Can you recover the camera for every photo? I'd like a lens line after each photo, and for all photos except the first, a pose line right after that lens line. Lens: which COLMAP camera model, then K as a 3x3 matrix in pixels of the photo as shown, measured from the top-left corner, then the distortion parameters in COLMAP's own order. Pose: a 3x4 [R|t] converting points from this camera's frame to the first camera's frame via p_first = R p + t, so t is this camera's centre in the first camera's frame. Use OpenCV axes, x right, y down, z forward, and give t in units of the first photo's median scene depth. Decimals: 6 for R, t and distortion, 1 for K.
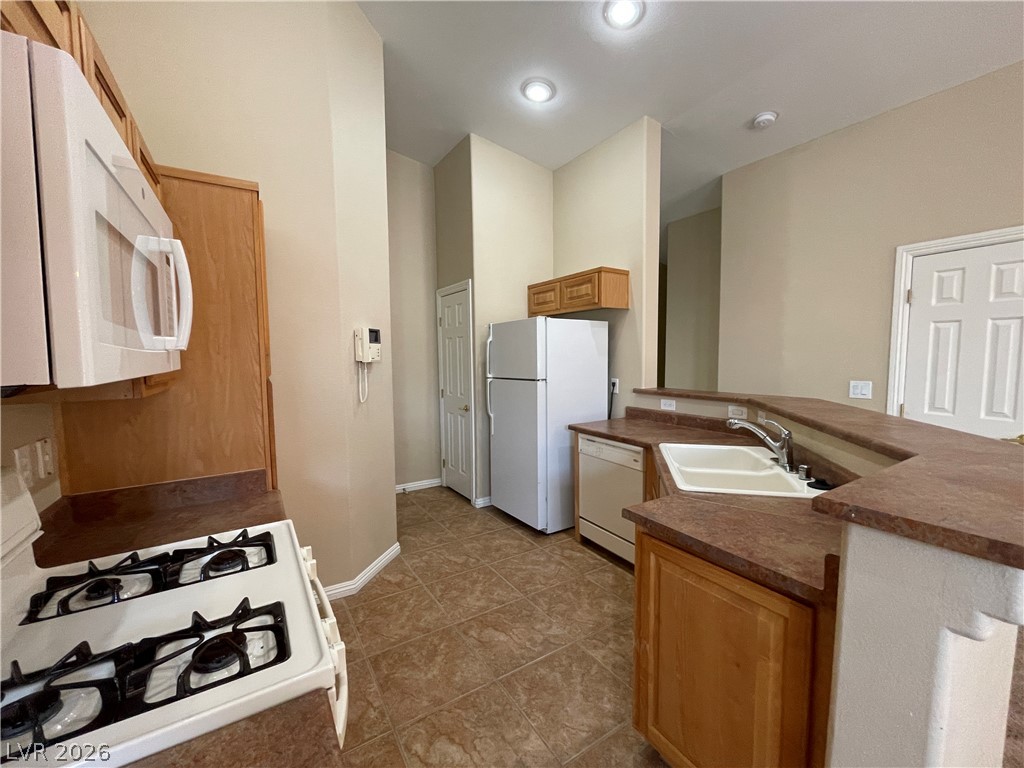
lens RADIAL K [[415.7, 0, 507.4], [0, 415.7, 387.4], [0, 0, 1]] dist [-0.000216, 0.000233]
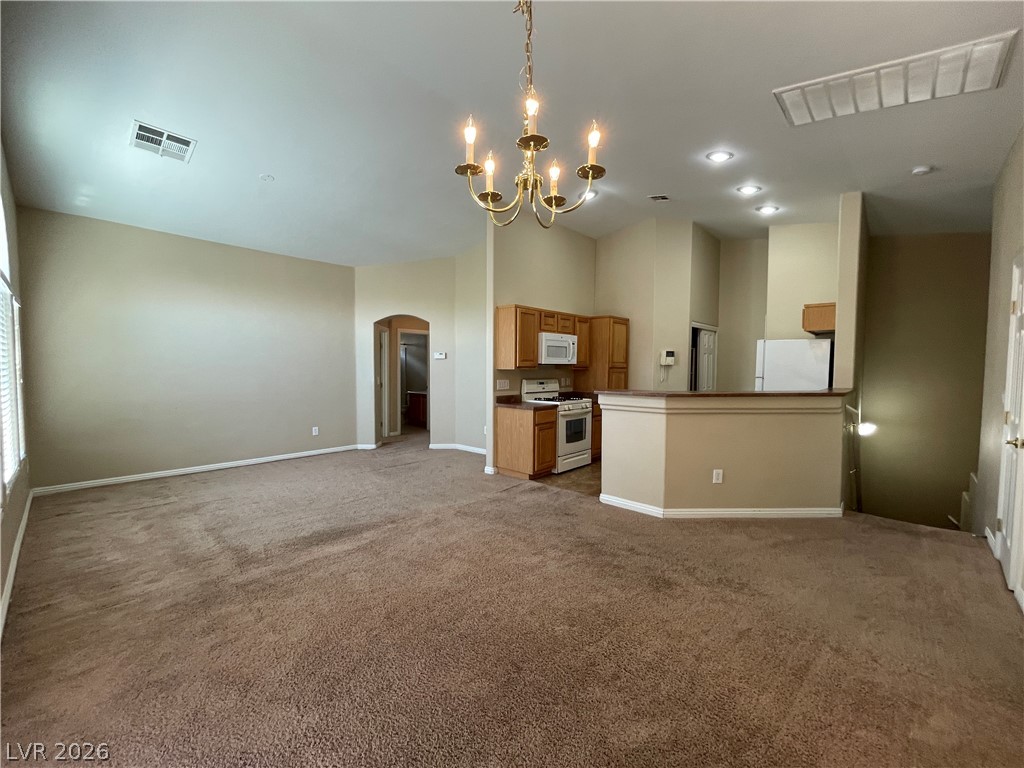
lens RADIAL K [[415.7, 0, 507.4], [0, 415.7, 387.4], [0, 0, 1]] dist [-0.000216, 0.000233]
pose [[0.258900, 0.063528, -0.963813, 1.401640], [-0.083359, 0.995581, 0.043230, 0.033030], [0.962300, 0.069151, 0.263052, -0.407094]]
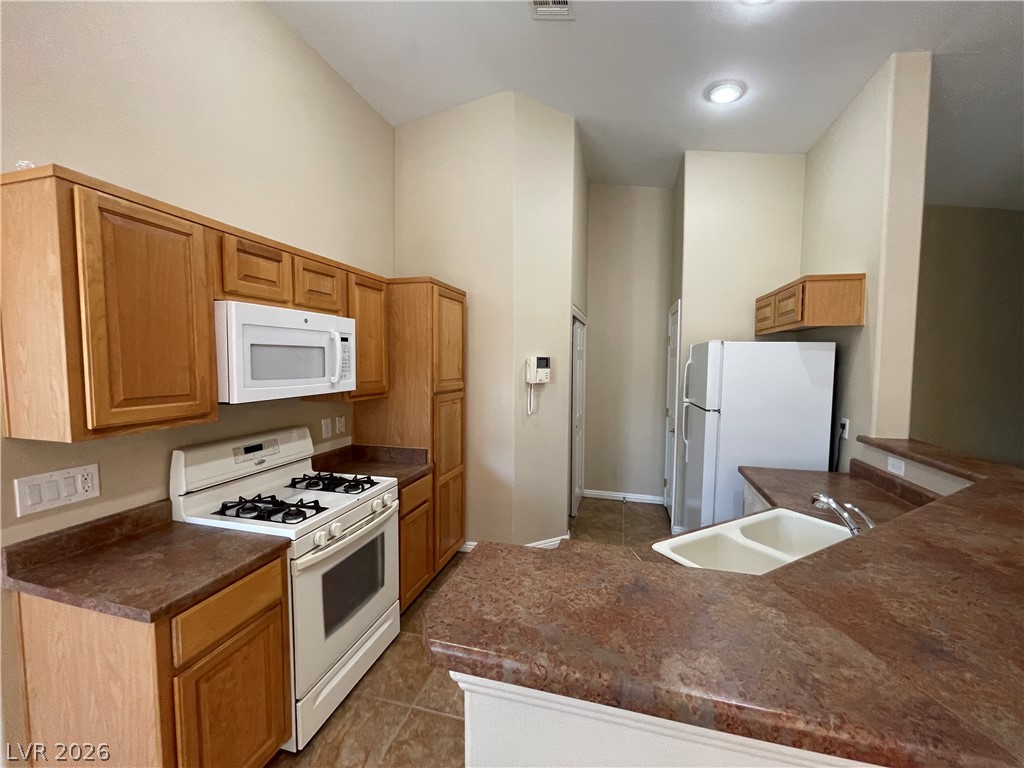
lens RADIAL K [[415.7, 0, 507.4], [0, 415.7, 387.4], [0, 0, 1]] dist [-0.000216, 0.000233]
pose [[0.674650, 0.063040, -0.735441, 0.431839], [-0.070580, 0.997291, 0.020739, -0.054204], [0.734756, 0.037916, 0.677272, 0.058638]]
